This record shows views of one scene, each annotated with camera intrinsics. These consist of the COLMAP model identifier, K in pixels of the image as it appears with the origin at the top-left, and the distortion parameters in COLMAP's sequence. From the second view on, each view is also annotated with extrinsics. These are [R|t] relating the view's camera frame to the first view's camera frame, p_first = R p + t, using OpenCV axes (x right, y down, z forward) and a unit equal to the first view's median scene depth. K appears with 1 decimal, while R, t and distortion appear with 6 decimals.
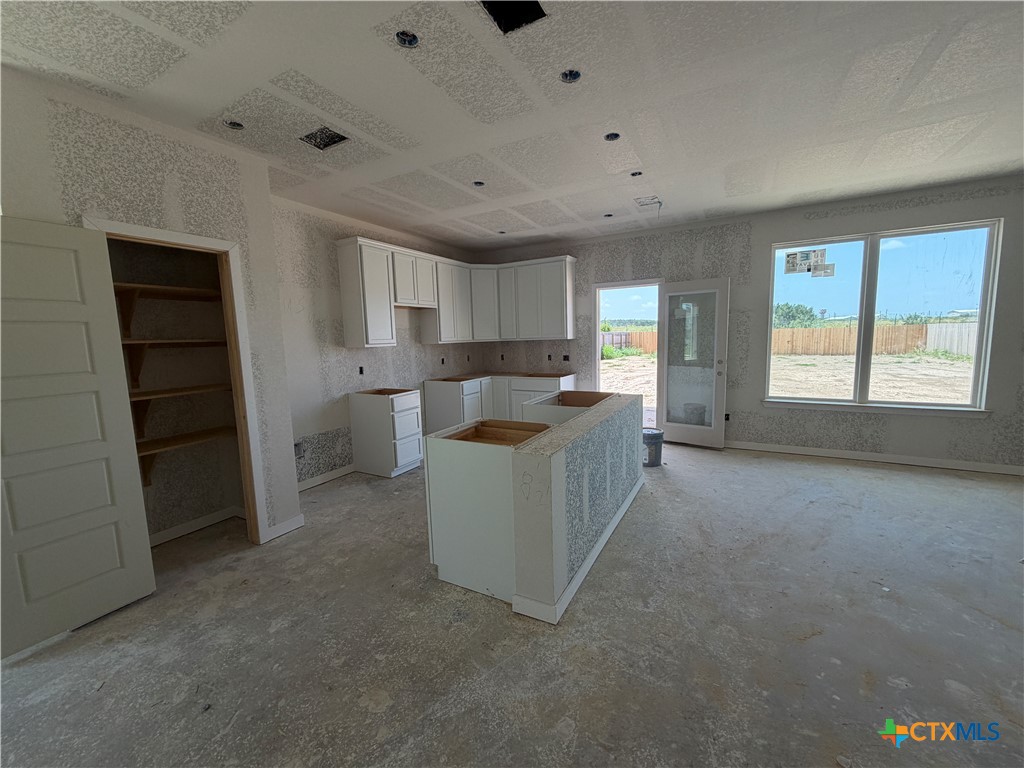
lens RADIAL K [[407.9, 0, 510.5], [0, 407.9, 382.7], [0, 0, 1]] dist [-0.000238, -0.000112]
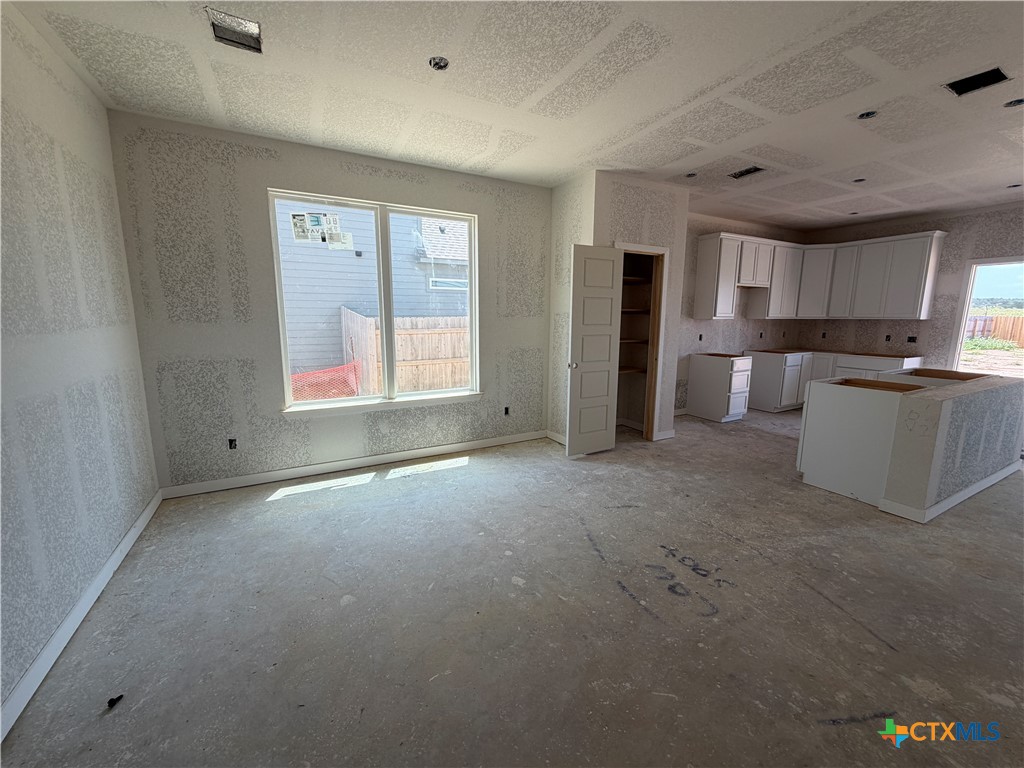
lens RADIAL K [[407.9, 0, 508.5], [0, 407.9, 383.4], [0, 0, 1]] dist [-0.000238, -0.000112]
pose [[0.837761, 0.121496, -0.532348, -0.186366], [-0.090148, 0.992328, 0.084608, 0.064021], [0.538544, -0.022891, 0.842287, -0.435273]]
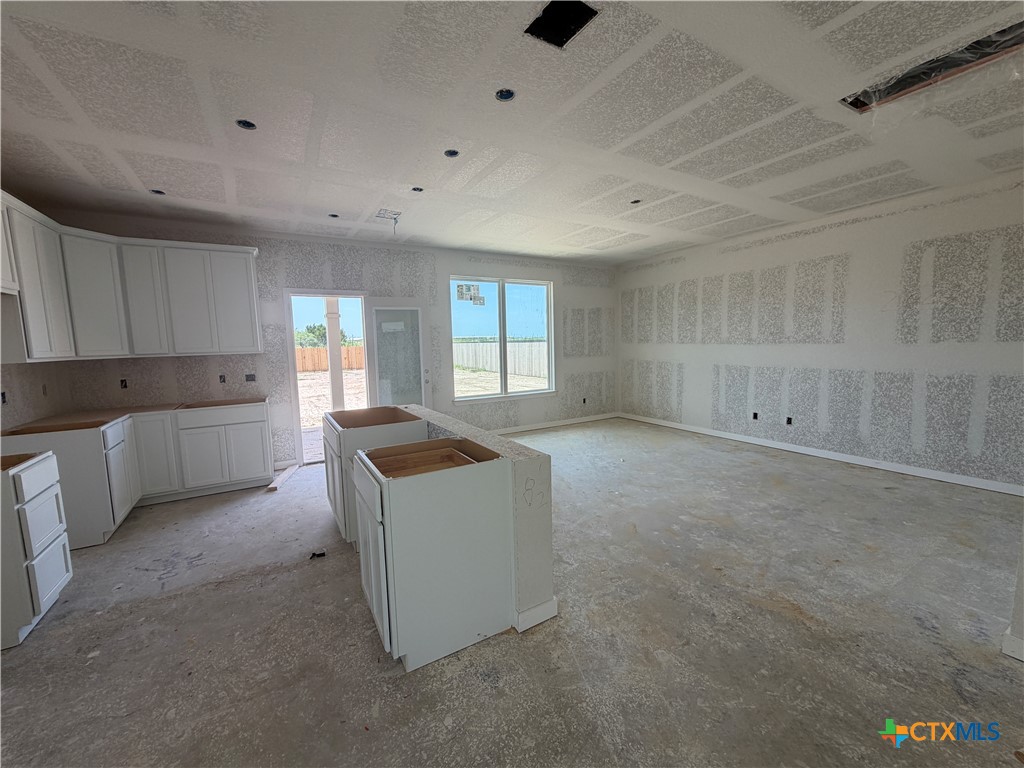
lens RADIAL K [[407.9, 0, 510.1], [0, 407.9, 382.7], [0, 0, 1]] dist [-0.000238, -0.000112]
pose [[0.509430, -0.069094, 0.857734, -0.388809], [0.108265, 0.993997, 0.015770, -0.013564], [-0.853674, 0.084829, 0.513852, 0.248163]]
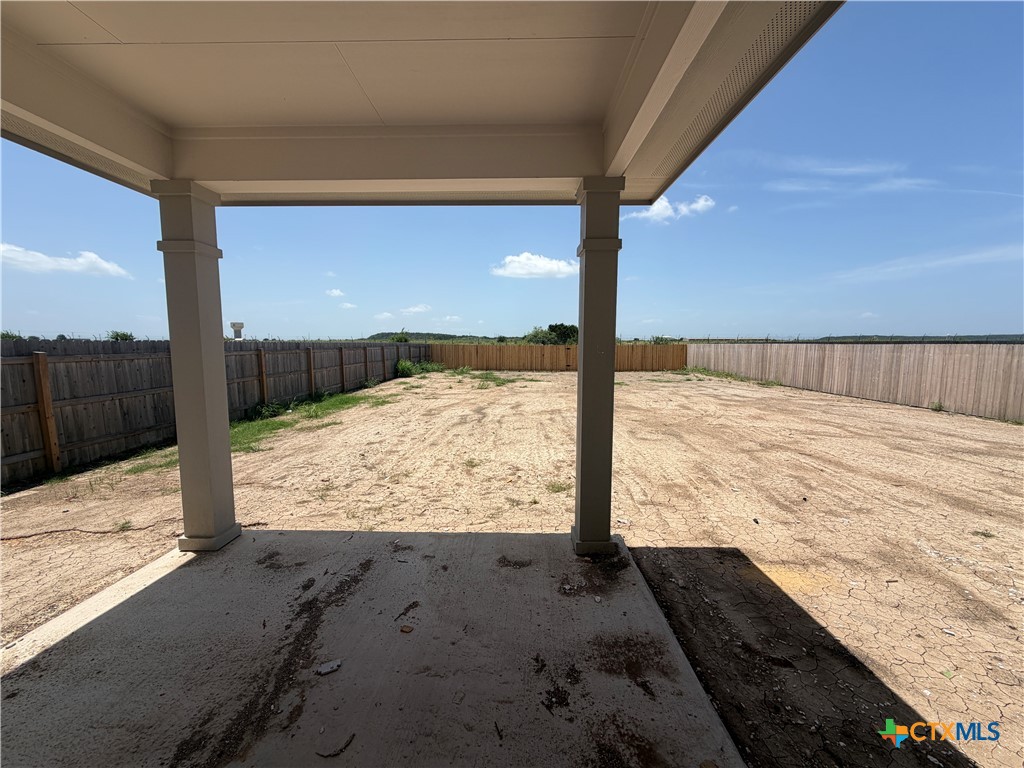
lens RADIAL K [[407.9, 0, 510.4], [0, 407.9, 386.3], [0, 0, 1]] dist [-0.000238, -0.000112]
pose [[0.885738, -0.020248, 0.463743, 0.351687], [0.029588, 0.999479, -0.012872, -0.148527], [-0.463241, 0.025122, 0.885876, 1.313772]]
